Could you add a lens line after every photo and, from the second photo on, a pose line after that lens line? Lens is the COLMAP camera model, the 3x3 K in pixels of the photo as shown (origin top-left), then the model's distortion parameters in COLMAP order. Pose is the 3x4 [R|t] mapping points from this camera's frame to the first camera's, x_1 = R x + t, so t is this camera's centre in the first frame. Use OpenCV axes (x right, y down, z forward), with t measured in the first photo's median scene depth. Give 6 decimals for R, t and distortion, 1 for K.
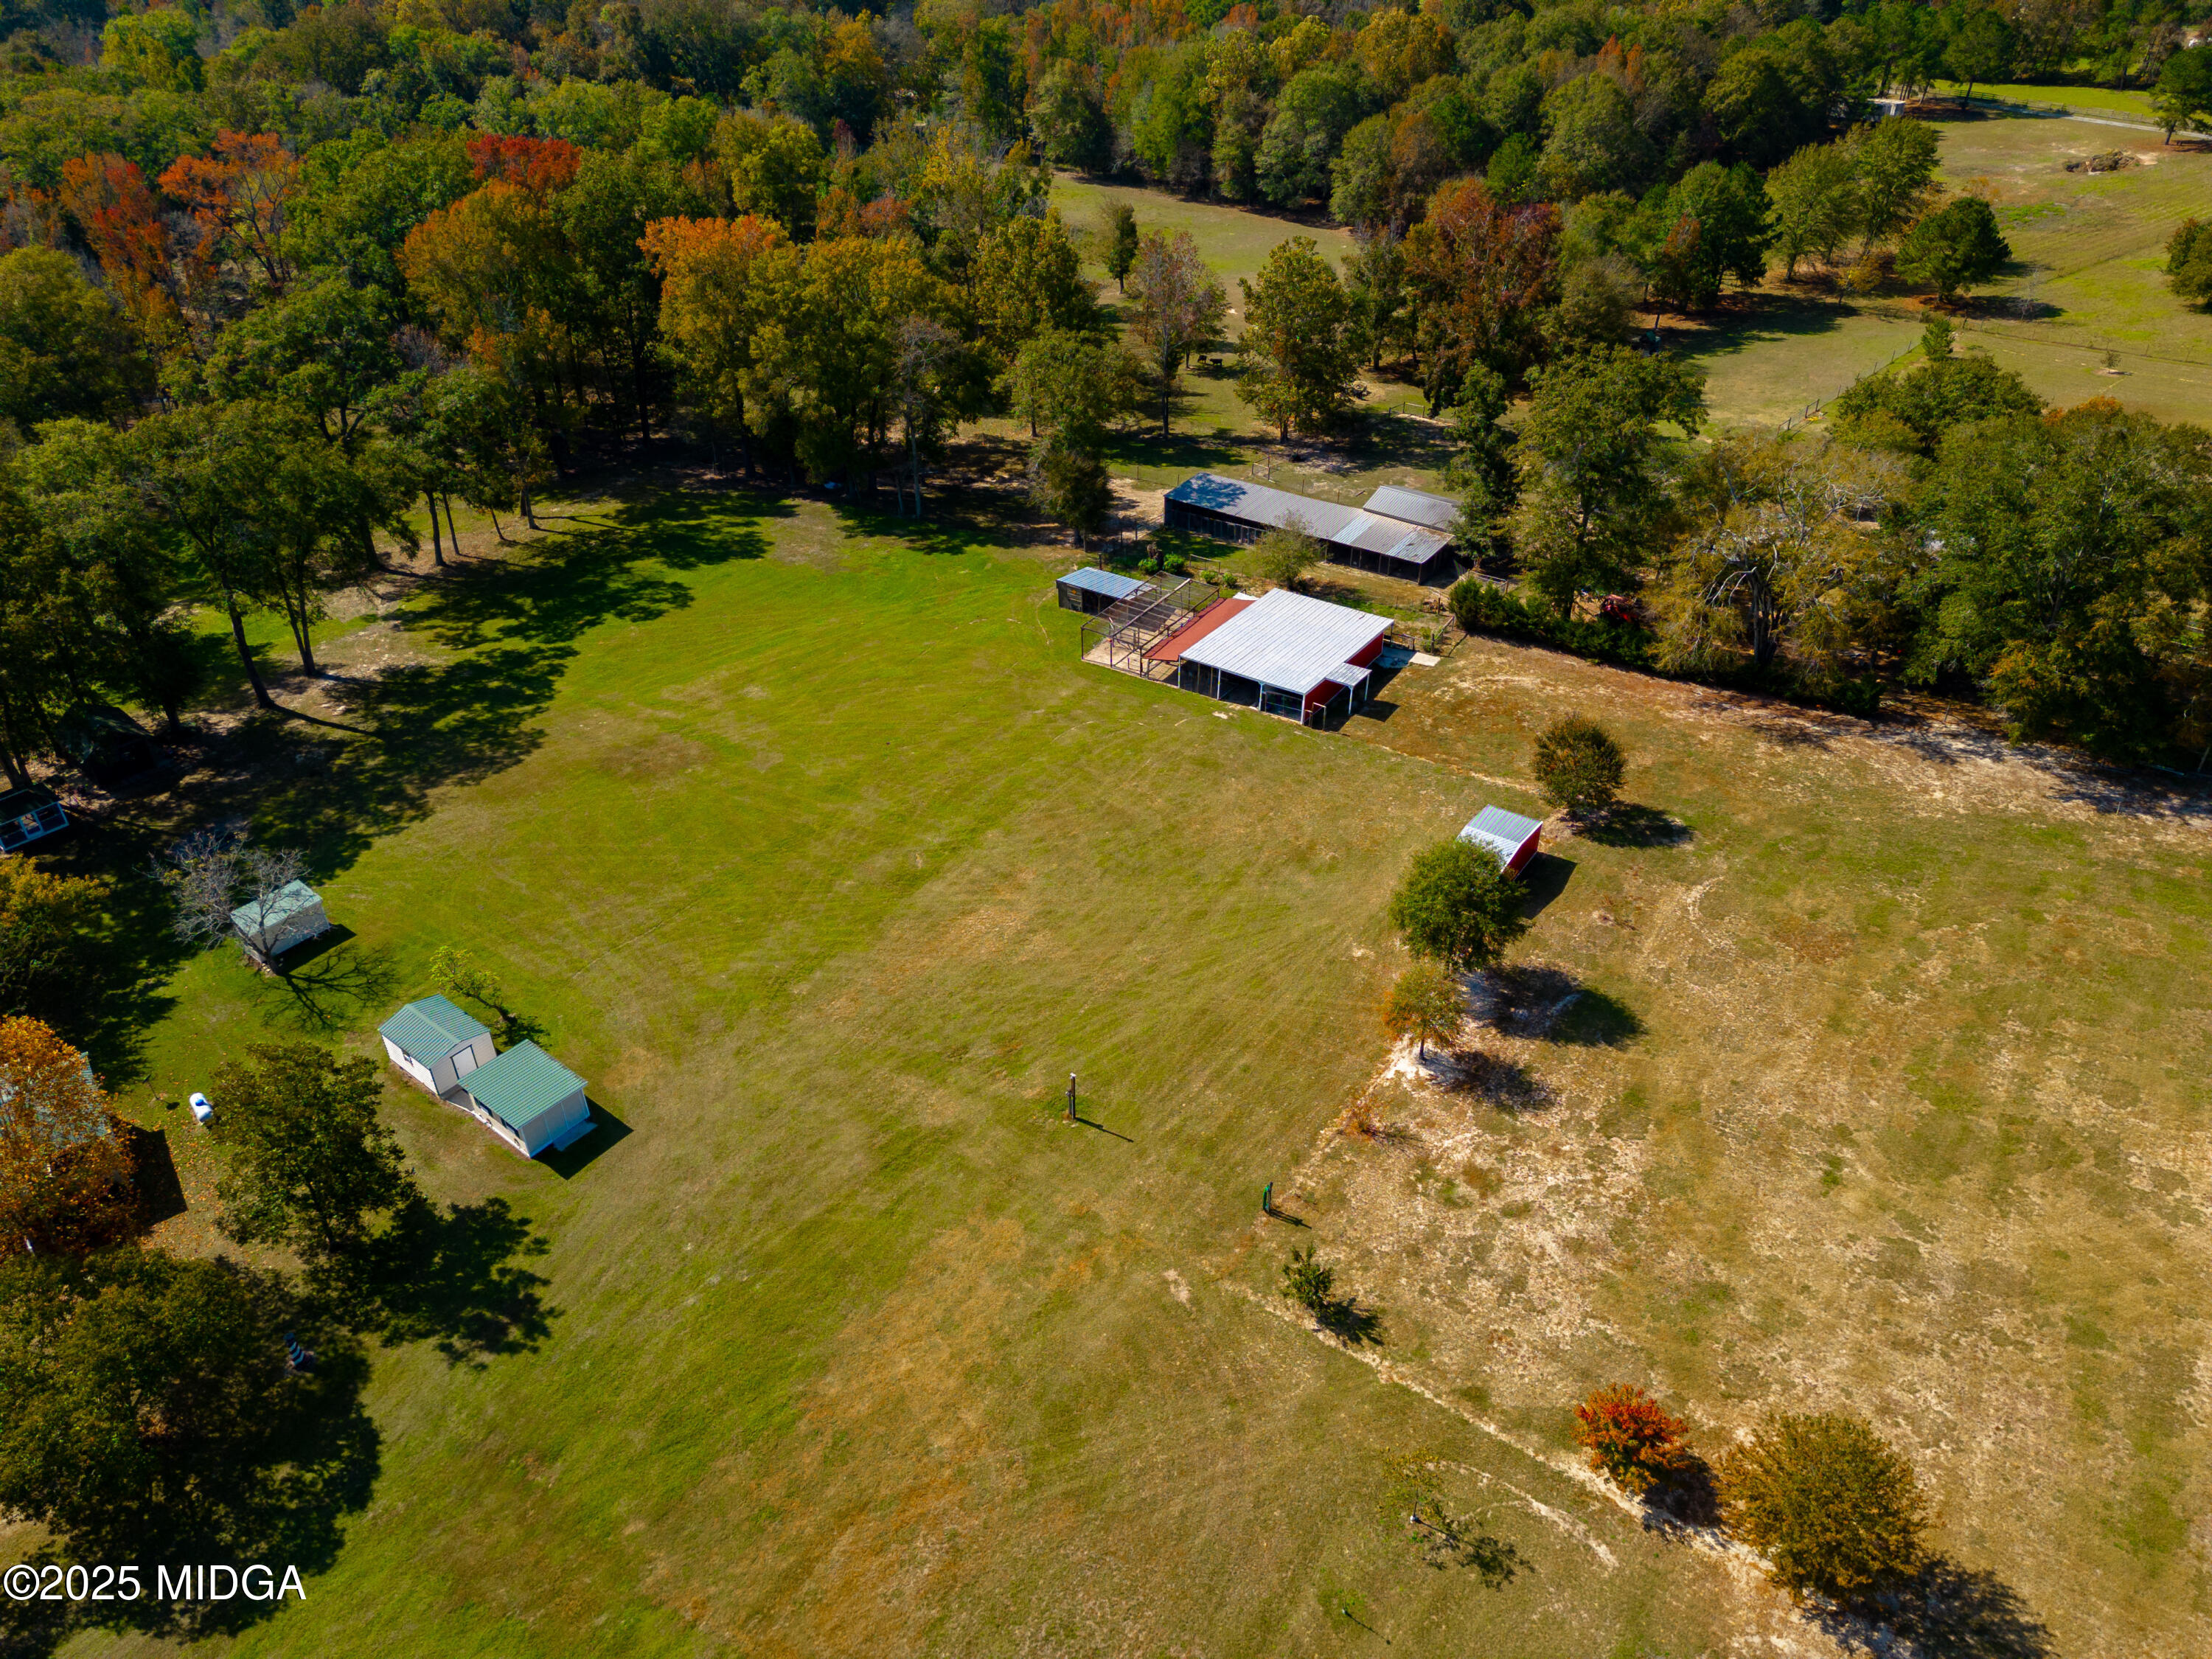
lens RADIAL K [[1600.6, 0, 1093.5], [0, 1600.6, 823.1], [0, 0, 1]] dist [0.095292, -0.077353]
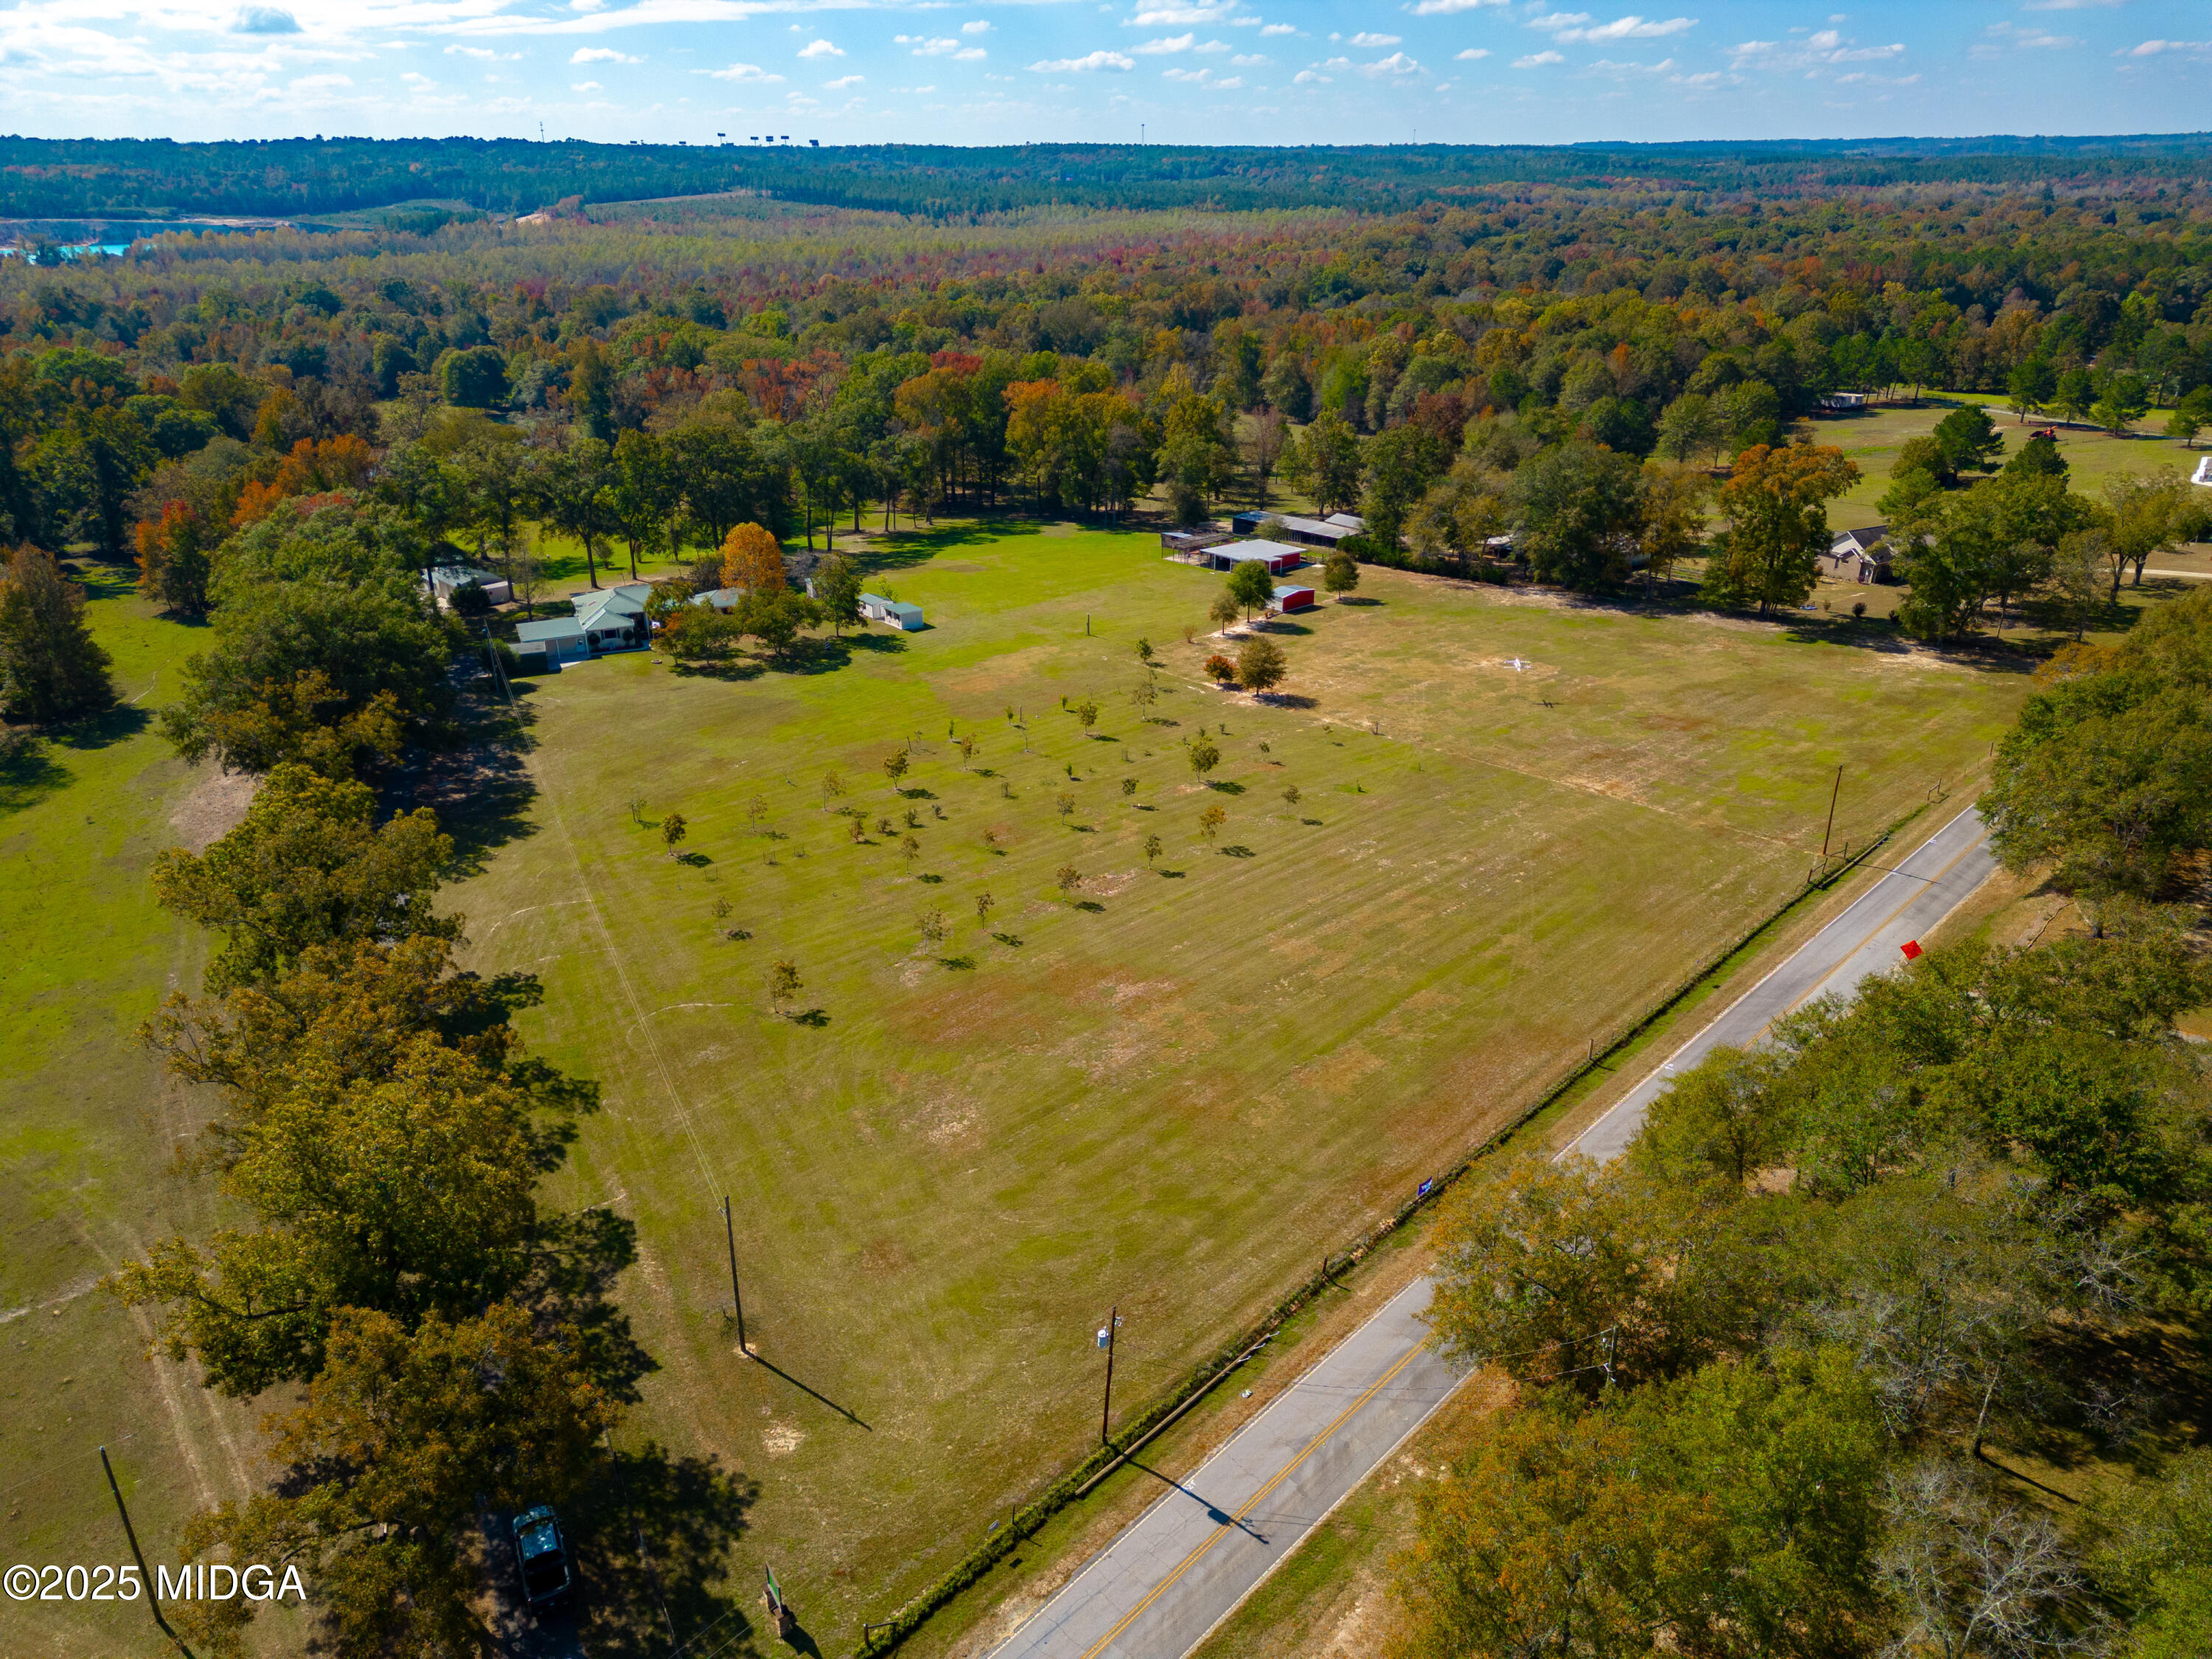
lens RADIAL K [[1559.7, 0, 1151.5], [0, 1559.7, 824.1], [0, 0, 1]] dist [0.129975, -0.061111]
pose [[0.979306, 0.086317, -0.183054, 0.342744], [-0.119216, 0.976942, -0.177120, 0.544930], [0.163545, 0.195277, 0.967016, -0.855377]]
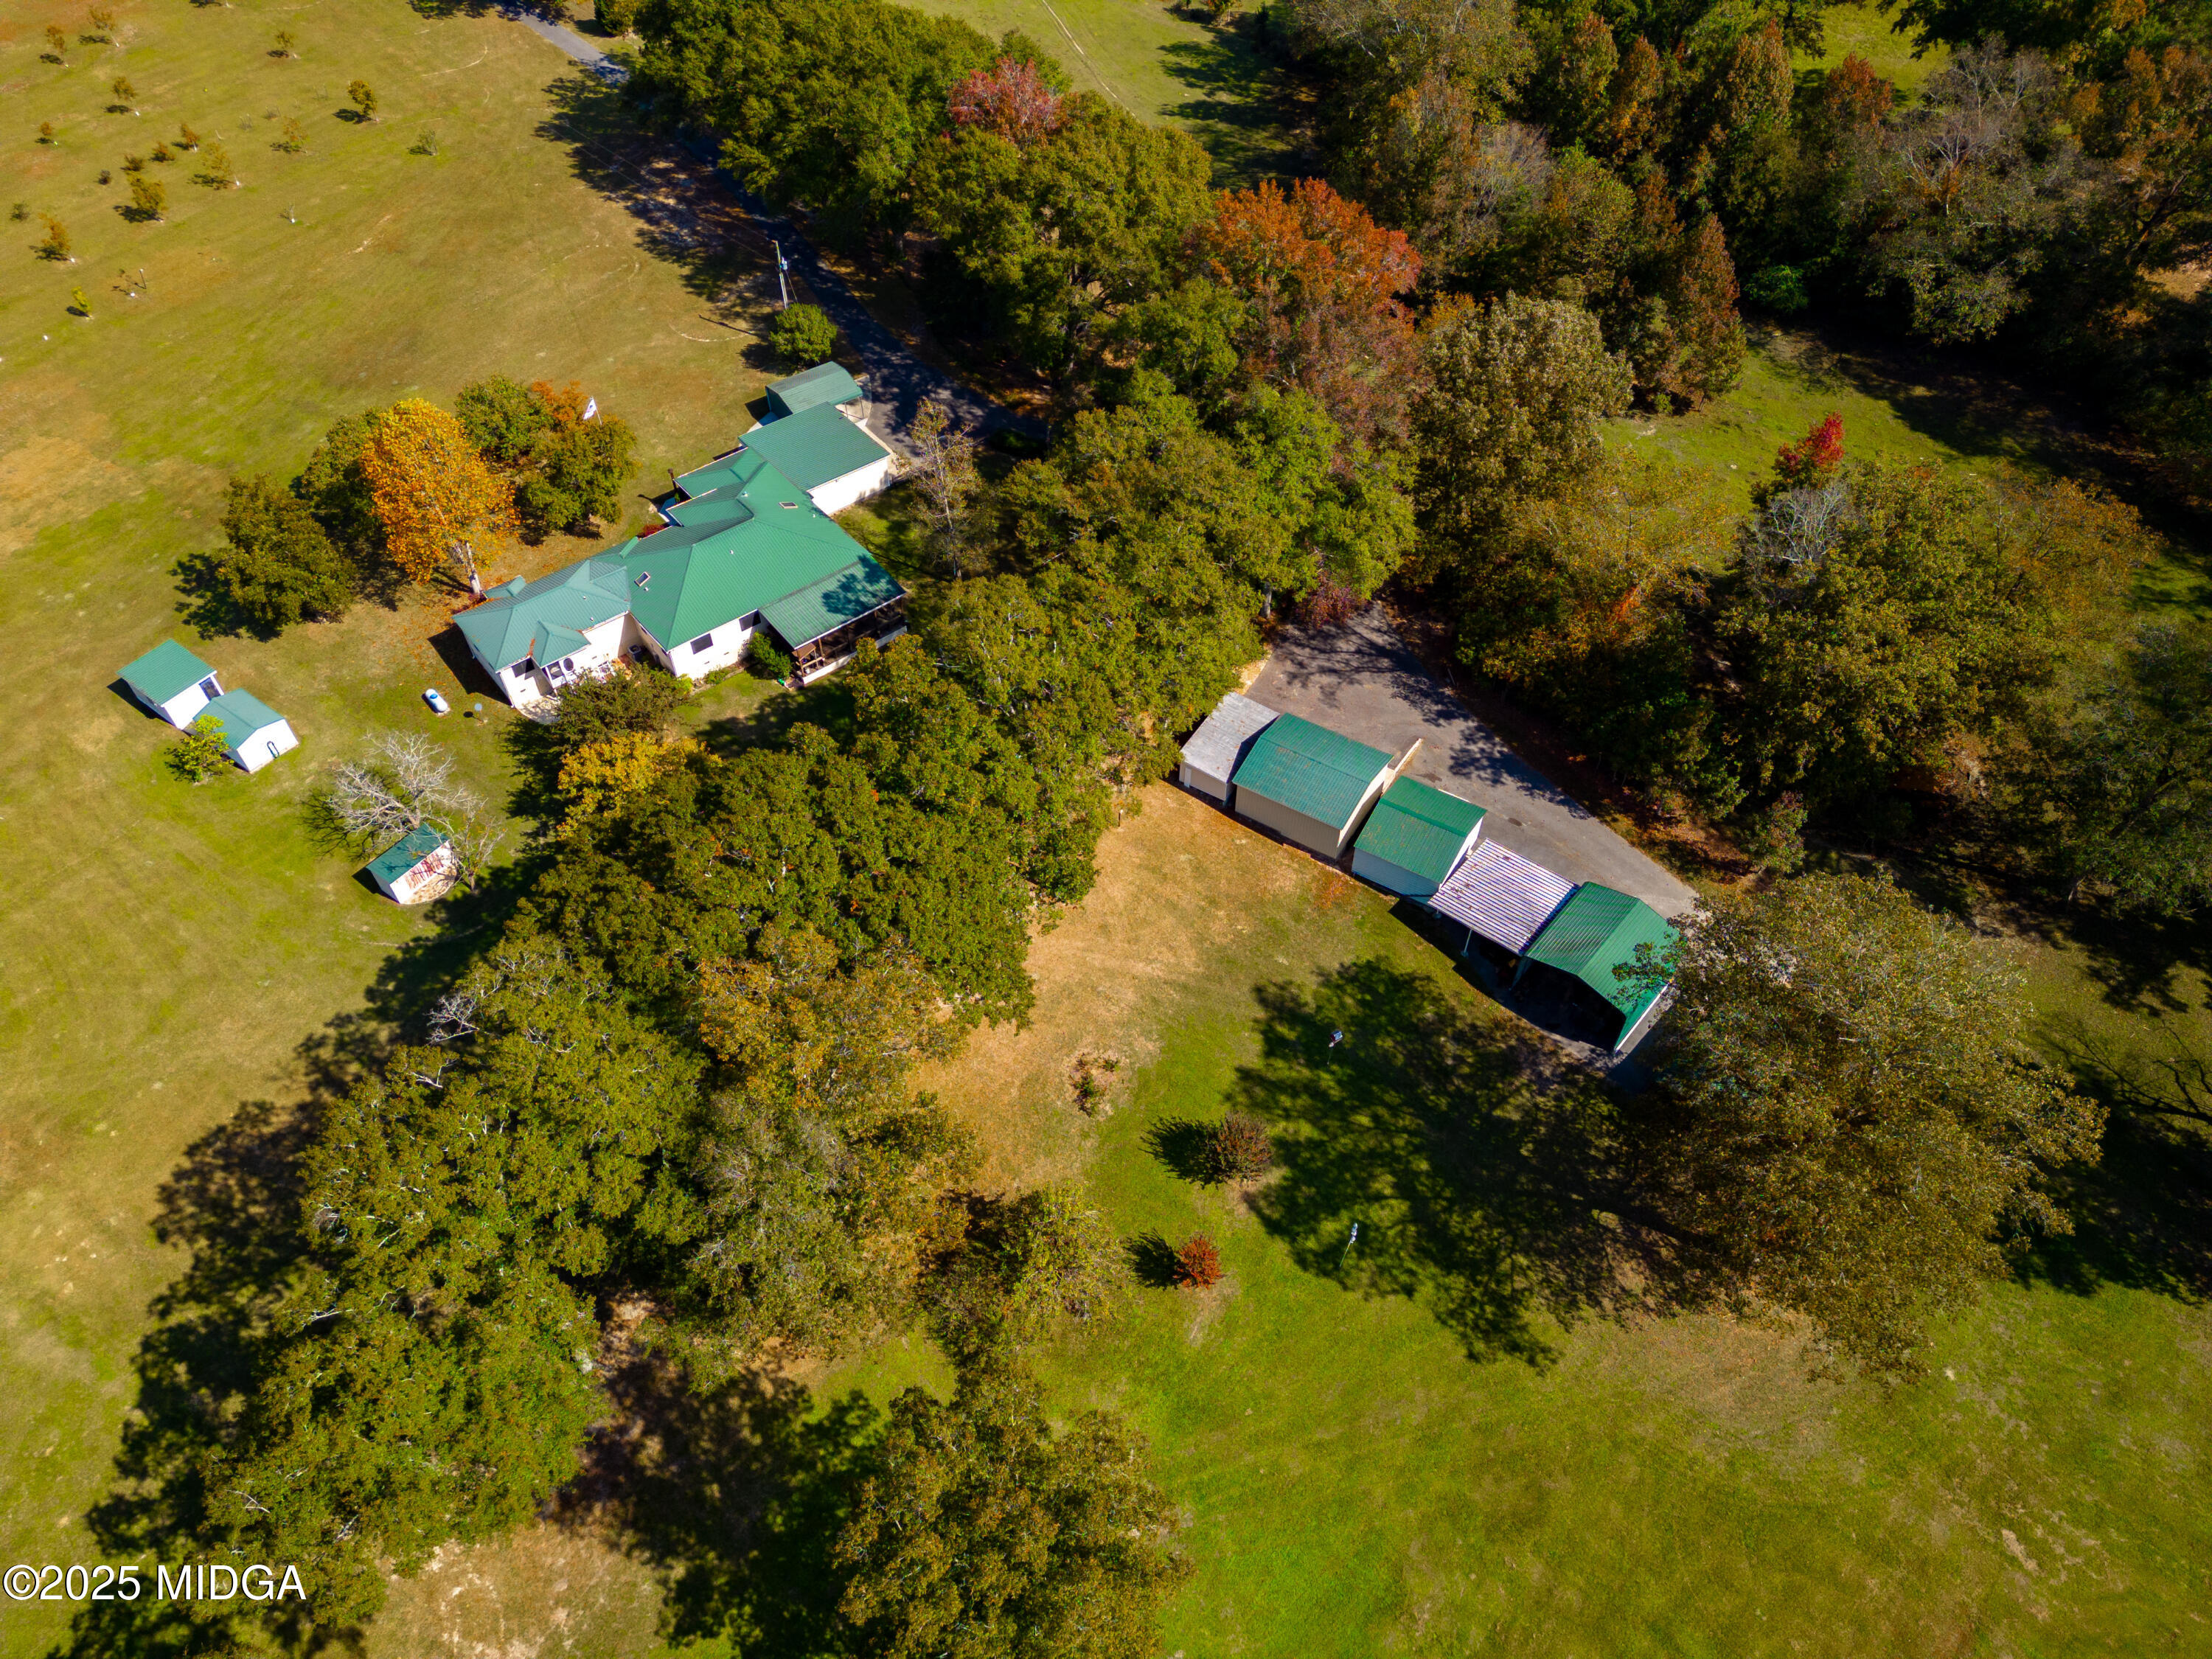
lens RADIAL K [[1536.2, 0, 1106.0], [0, 1536.2, 829.5], [0, 0, 1]] dist [0.108129, -0.113328]
pose [[-0.997964, 0.062067, -0.014698, -0.623268], [-0.007579, 0.113424, 0.993518, -0.633702], [0.063331, 0.991606, -0.112723, 0.751249]]
